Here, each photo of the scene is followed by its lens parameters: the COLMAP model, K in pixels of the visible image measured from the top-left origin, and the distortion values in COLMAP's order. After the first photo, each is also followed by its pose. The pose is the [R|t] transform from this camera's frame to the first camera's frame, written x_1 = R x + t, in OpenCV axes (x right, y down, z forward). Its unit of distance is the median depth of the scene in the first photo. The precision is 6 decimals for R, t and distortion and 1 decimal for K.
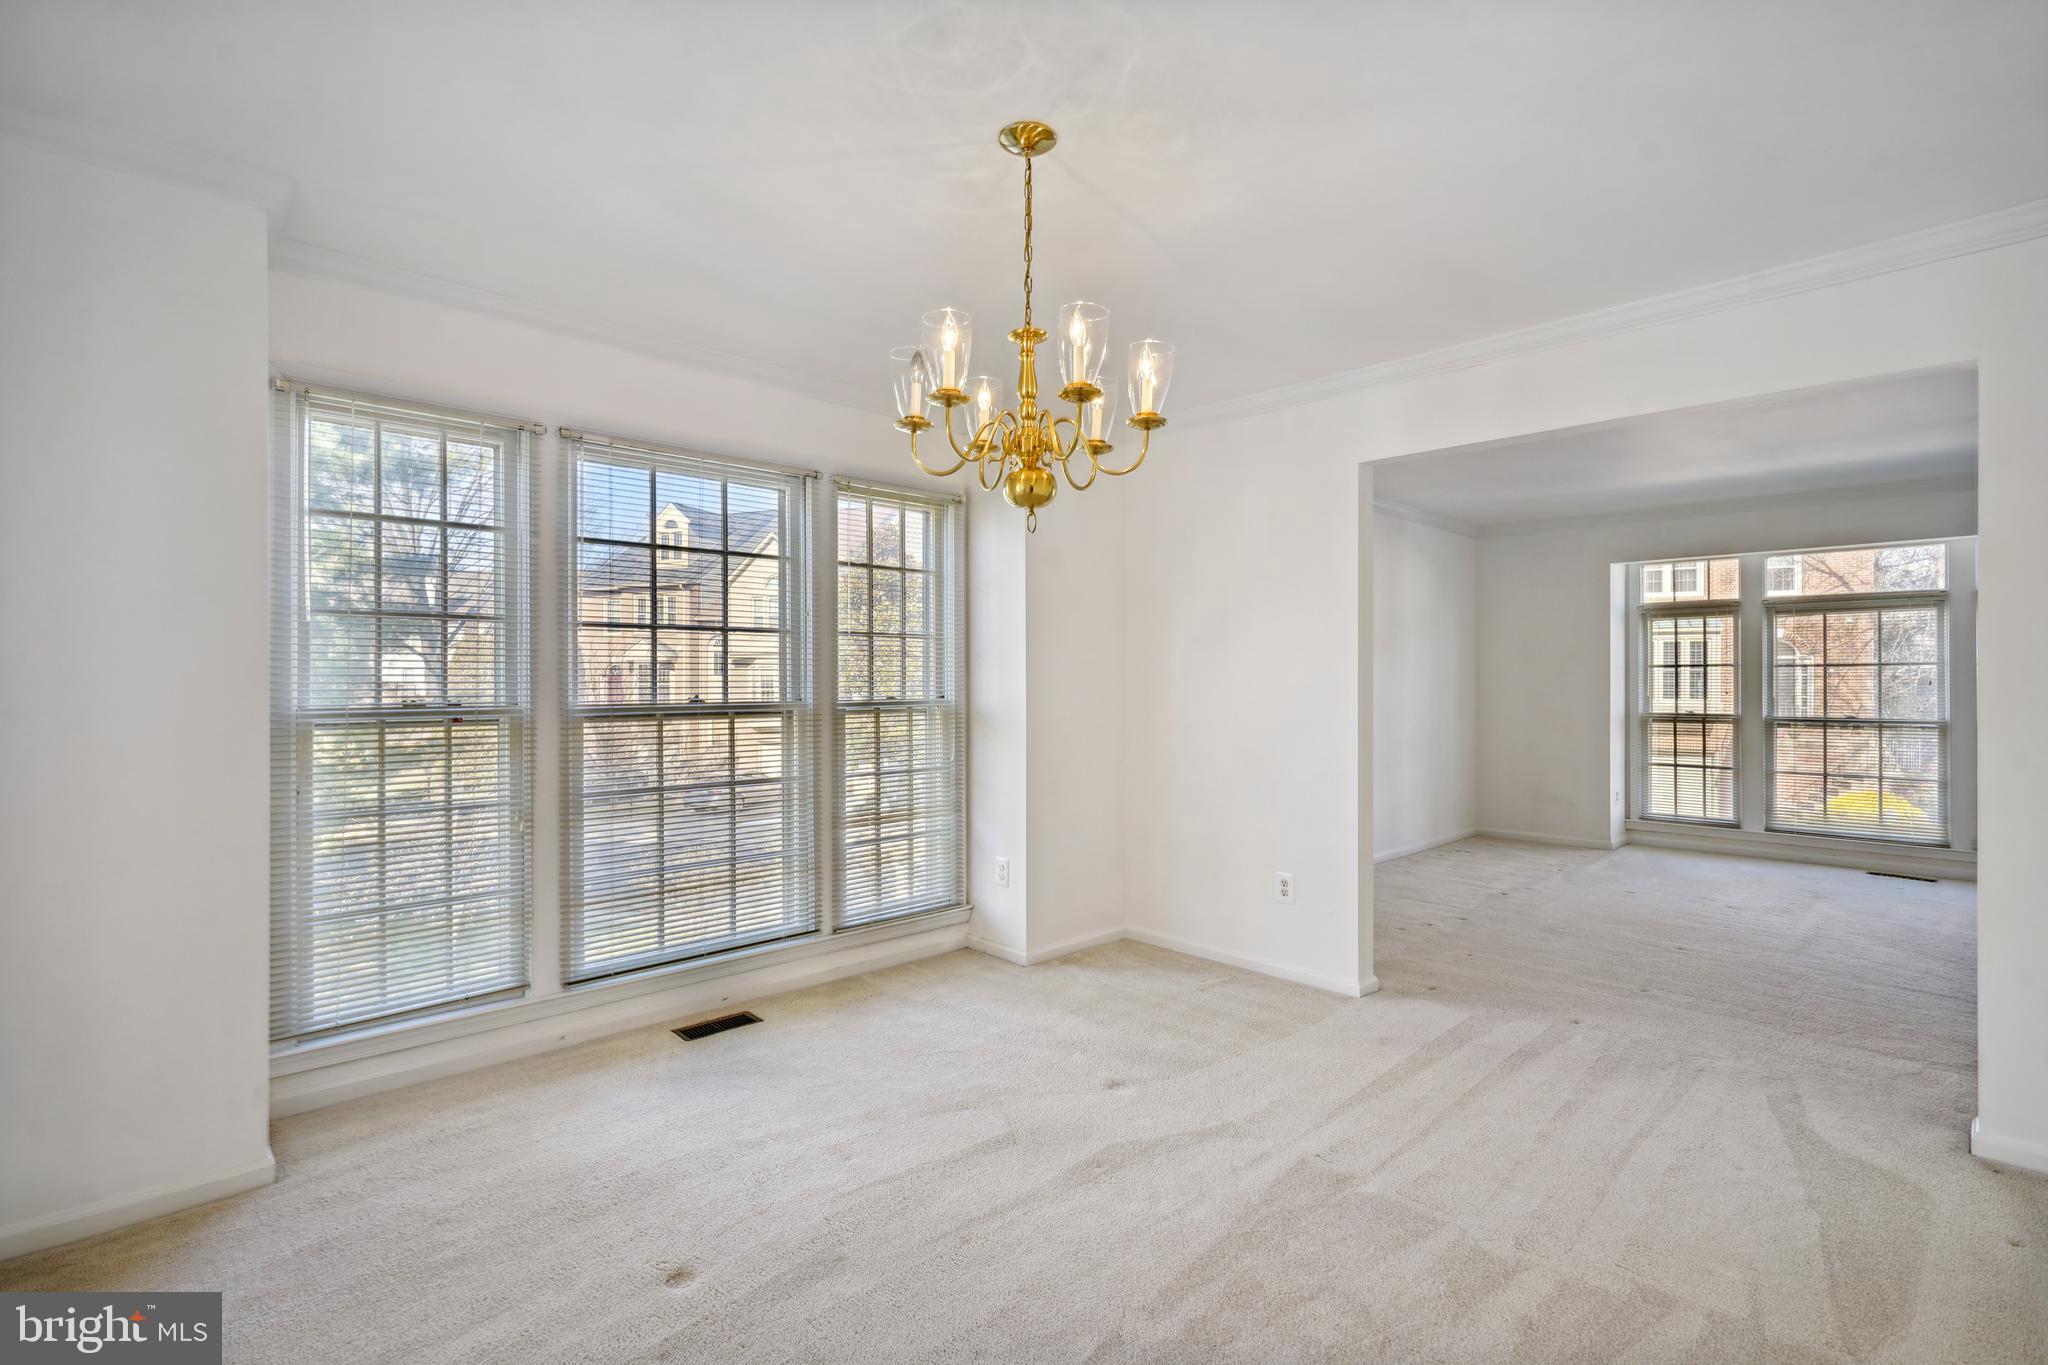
lens RADIAL K [[945.7, 0, 1036.4], [0, 945.7, 678.9], [0, 0, 1]] dist [-0.001016, -0.000527]
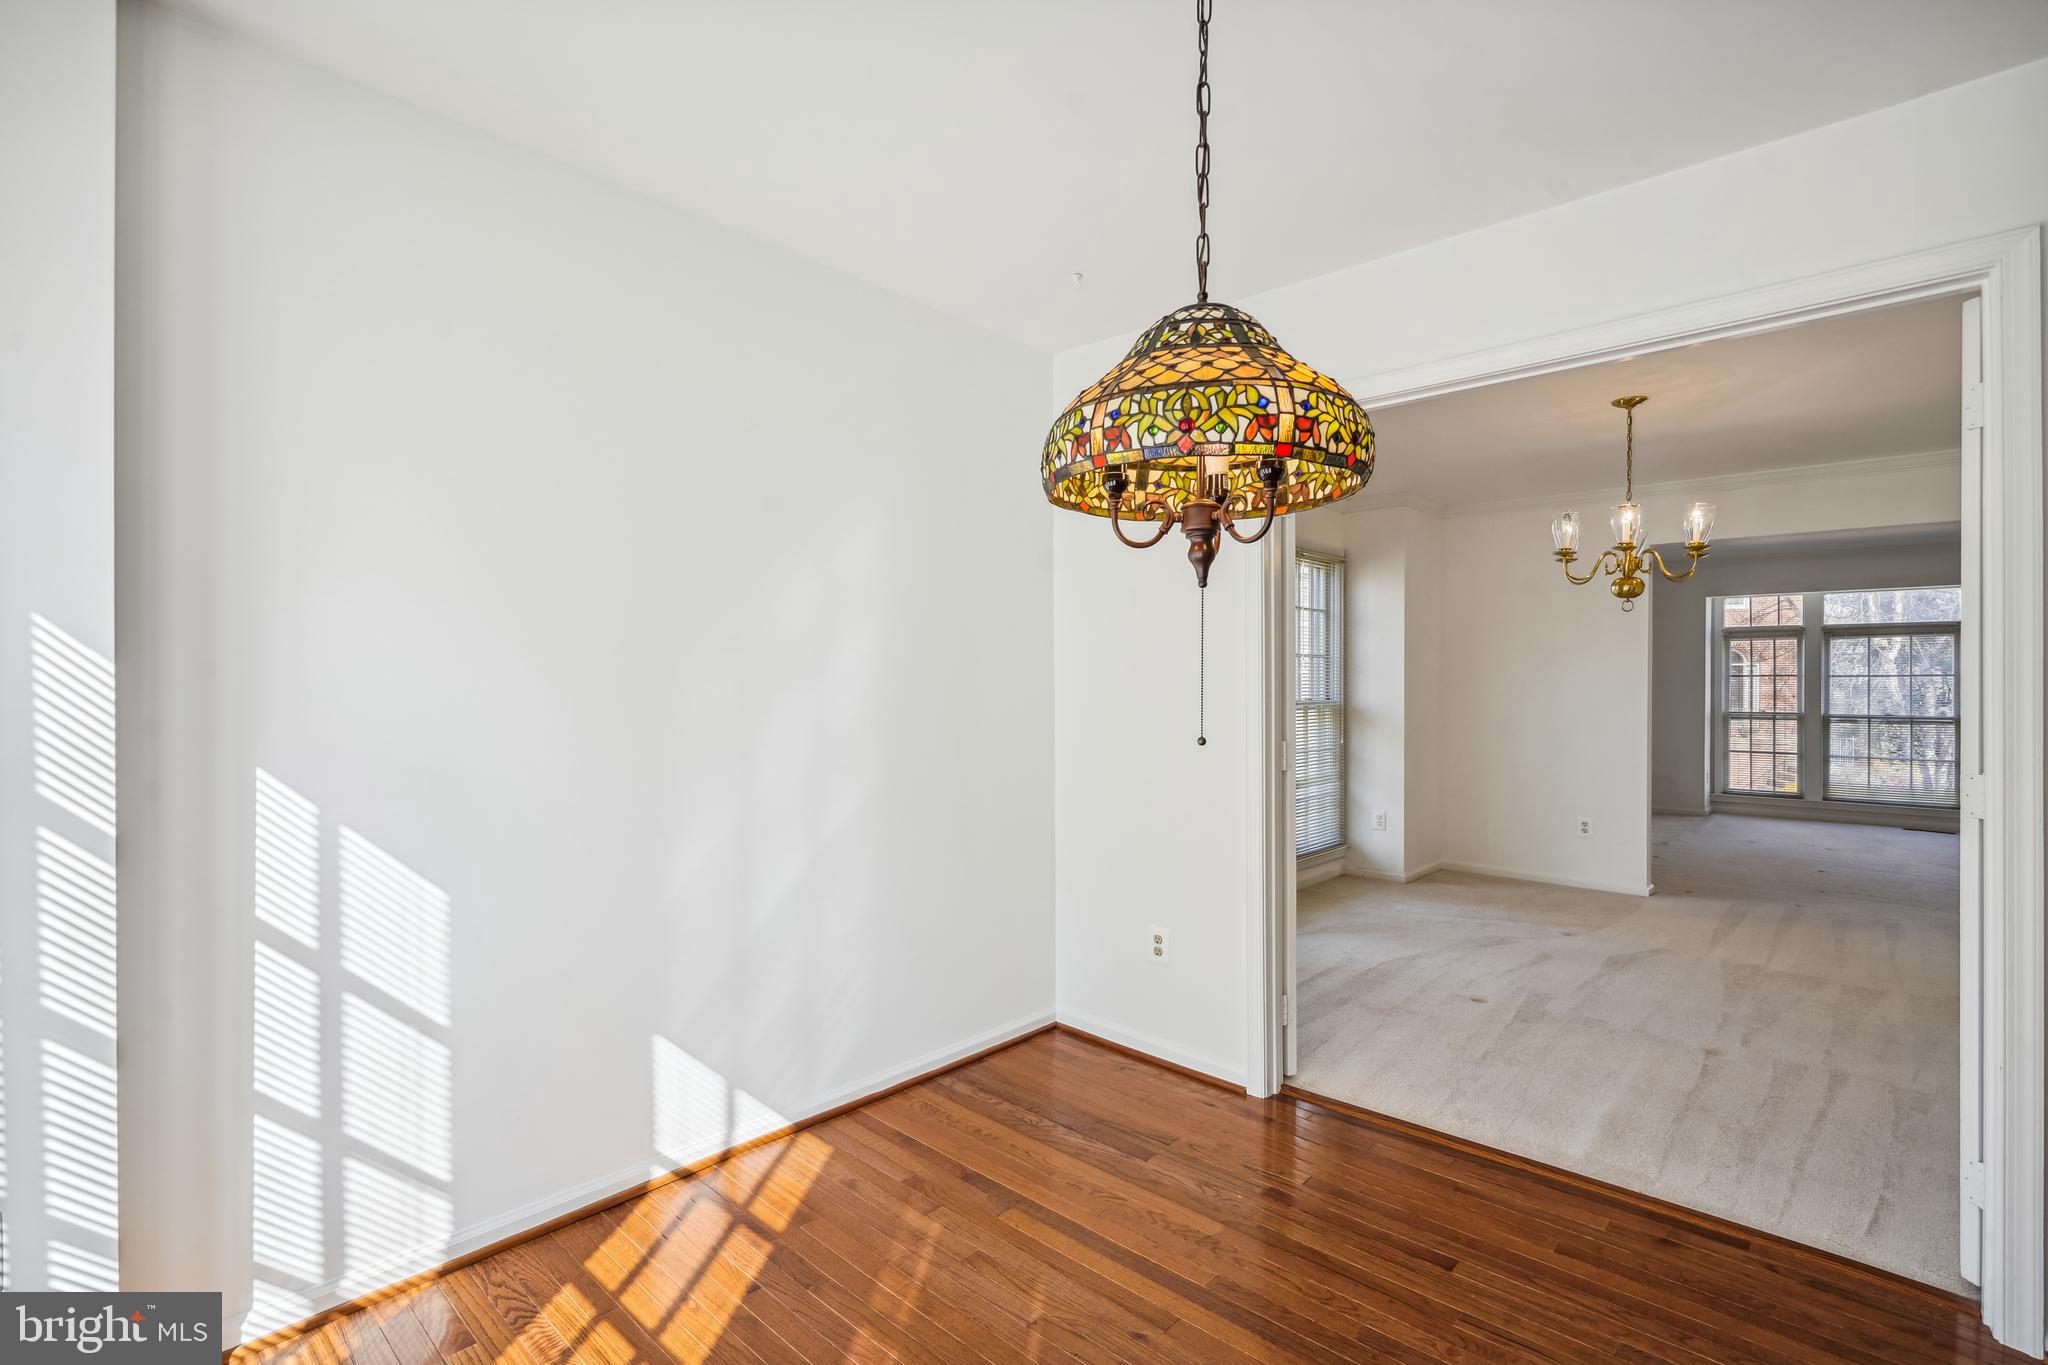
lens RADIAL K [[955.7, 0, 1017.9], [0, 955.7, 696.8], [0, 0, 1]] dist [0.001462, -0.000249]
pose [[0.998035, 0.004123, 0.062523, -0.441589], [-0.005446, 0.999765, 0.020995, -0.007372], [-0.062422, -0.021294, 0.997823, -0.269238]]
